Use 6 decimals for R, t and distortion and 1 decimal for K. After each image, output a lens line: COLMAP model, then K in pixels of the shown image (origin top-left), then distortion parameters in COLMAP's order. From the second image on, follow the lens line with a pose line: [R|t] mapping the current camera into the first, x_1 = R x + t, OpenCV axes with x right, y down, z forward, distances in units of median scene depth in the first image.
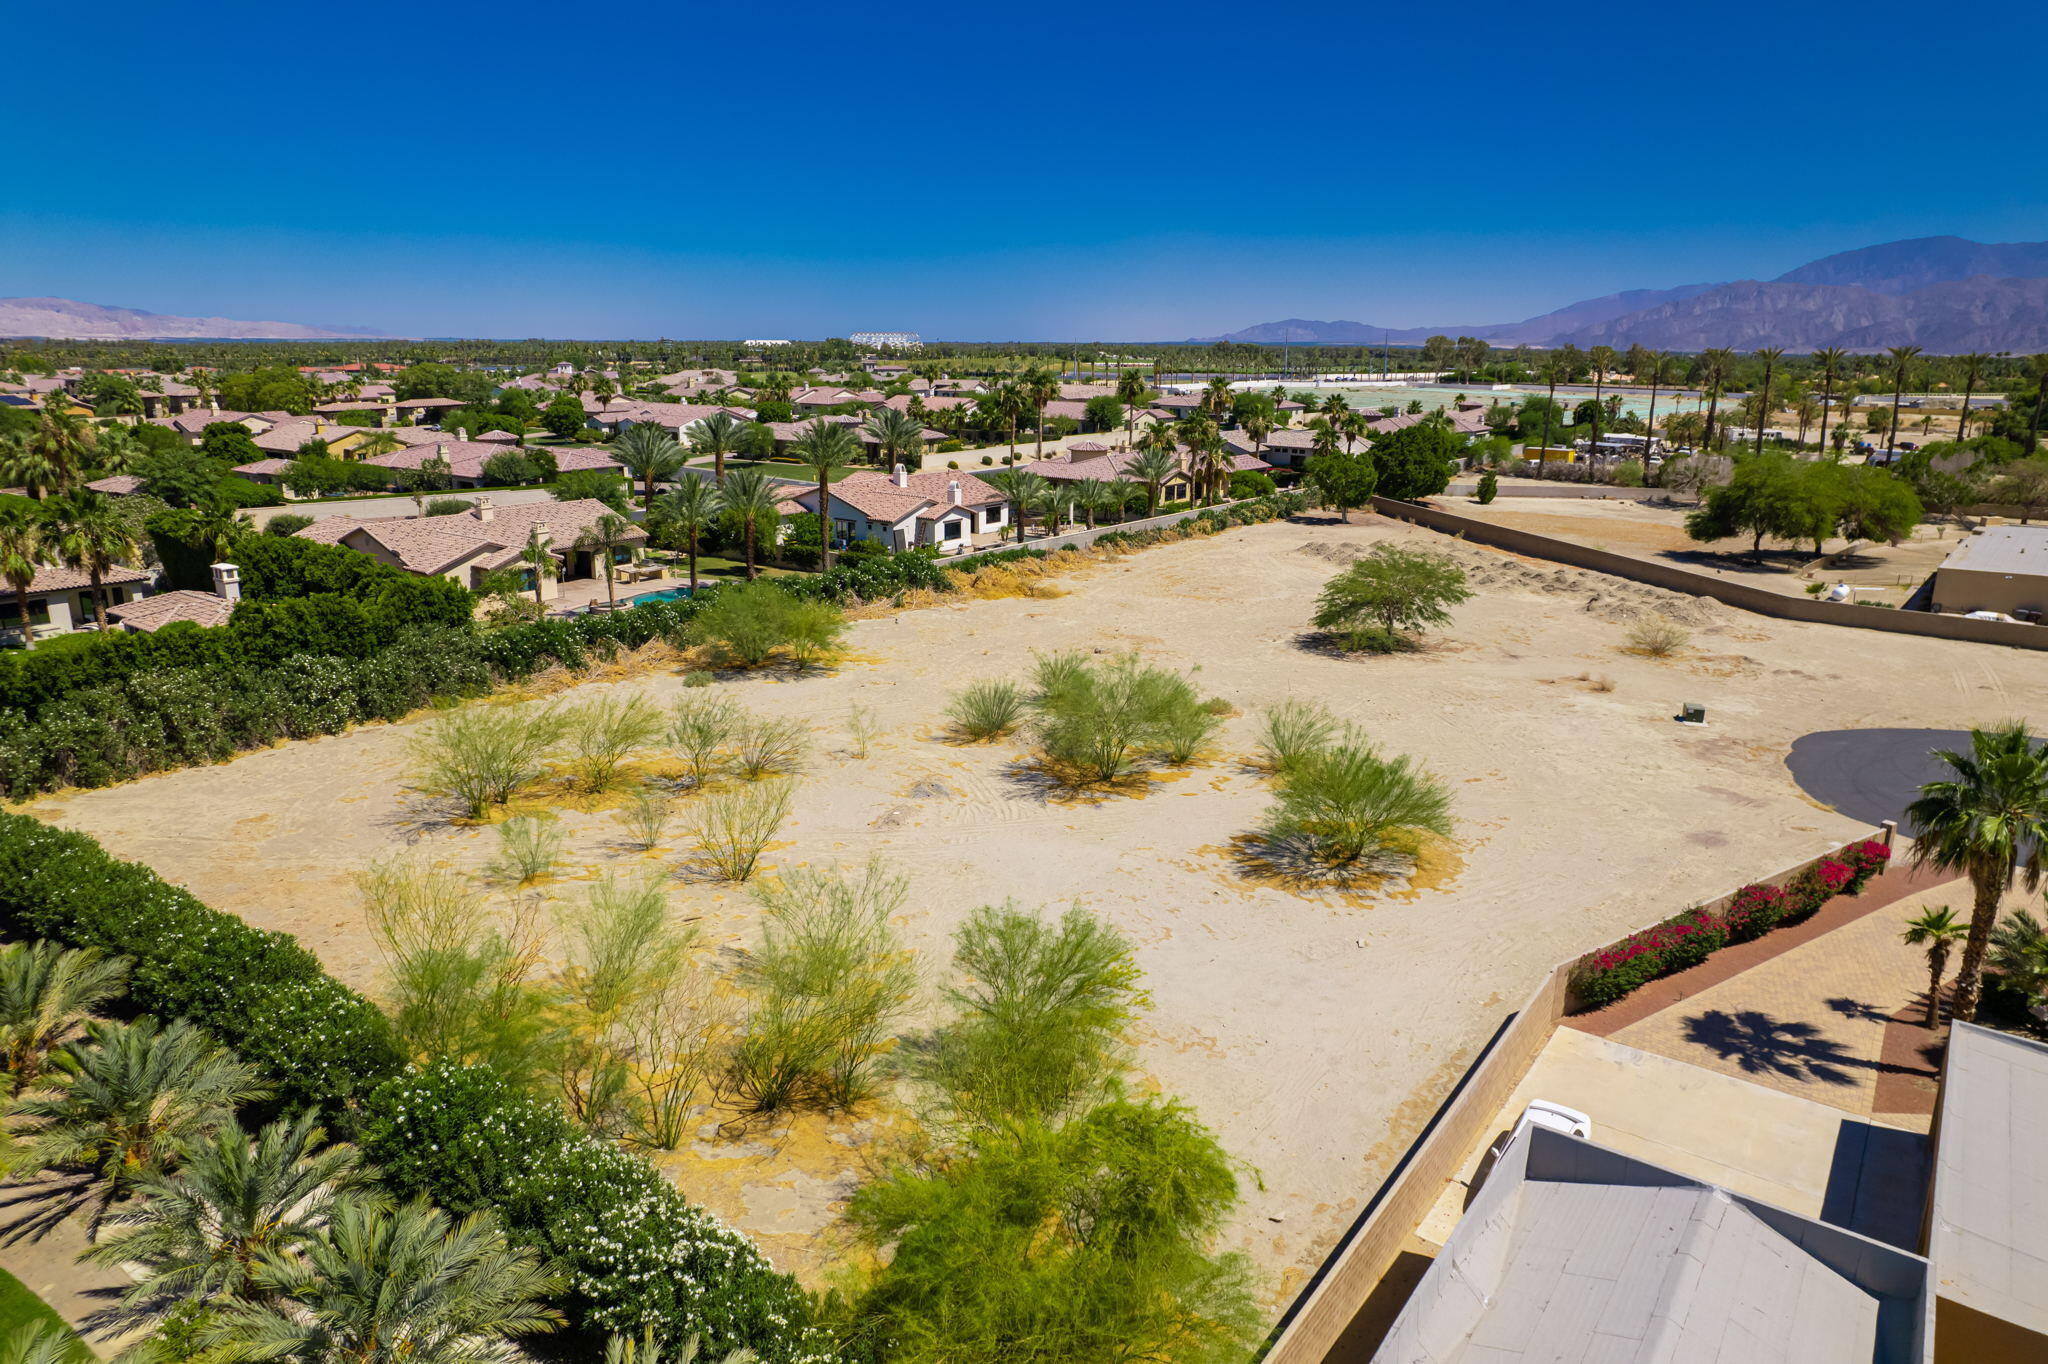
lens RADIAL K [[1303.9, 0, 1024.8], [0, 1303.9, 694.2], [0, 0, 1]] dist [-0.079962, 0.072657]
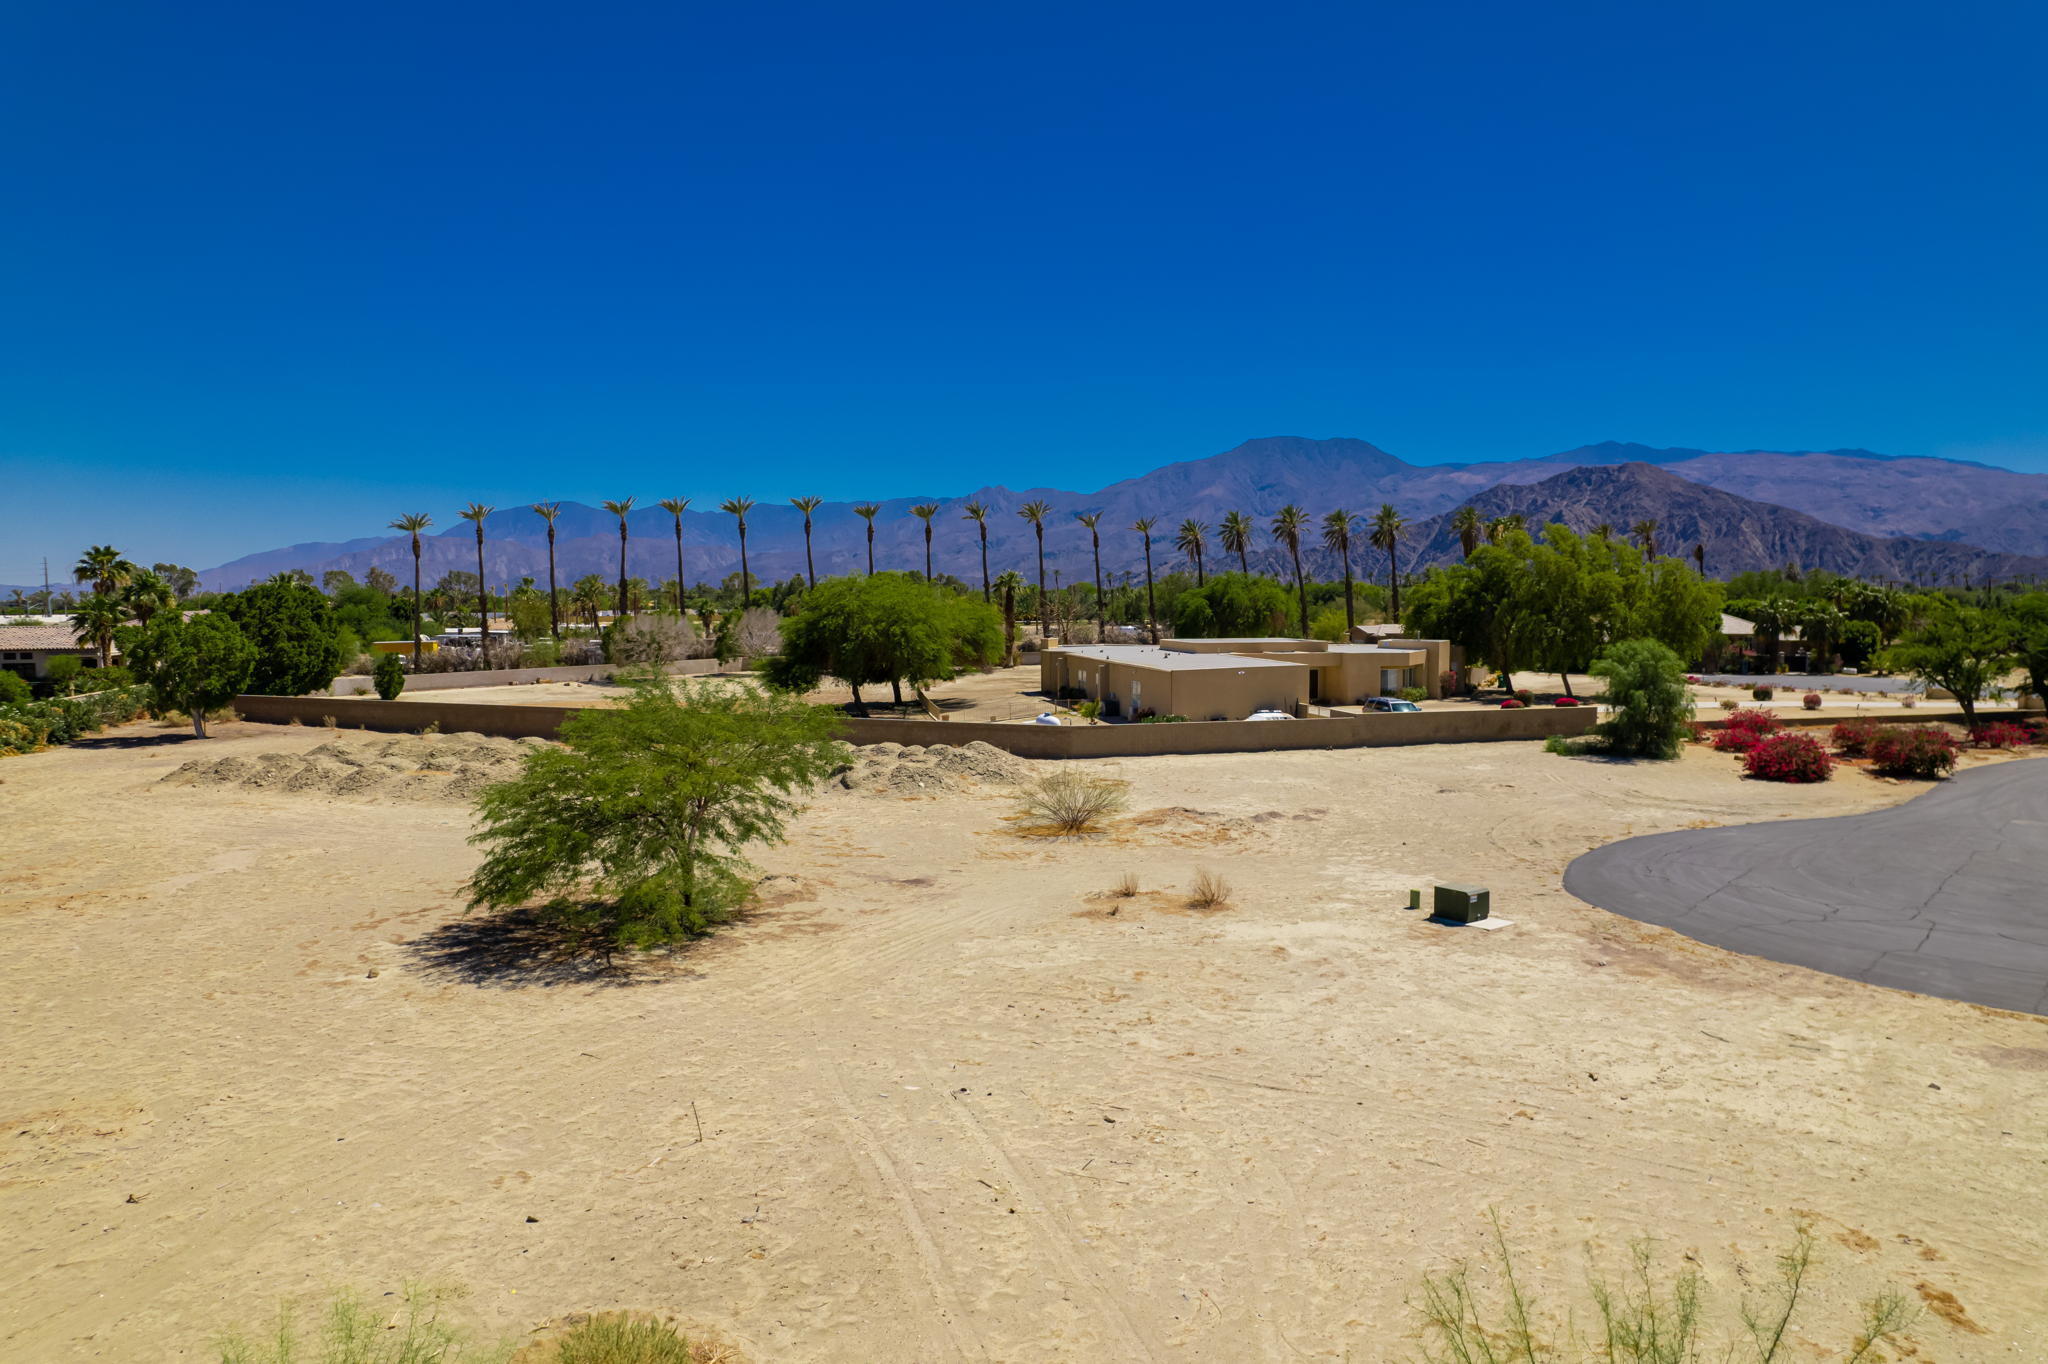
lens RADIAL K [[1303.9, 0, 1024.8], [0, 1303.9, 694.2], [0, 0, 1]] dist [-0.079962, 0.072657]
pose [[0.593979, -0.072972, 0.801164, 0.022411], [0.222787, 0.971849, -0.076654, -0.034073], [-0.773016, 0.224020, 0.593516, 0.458665]]
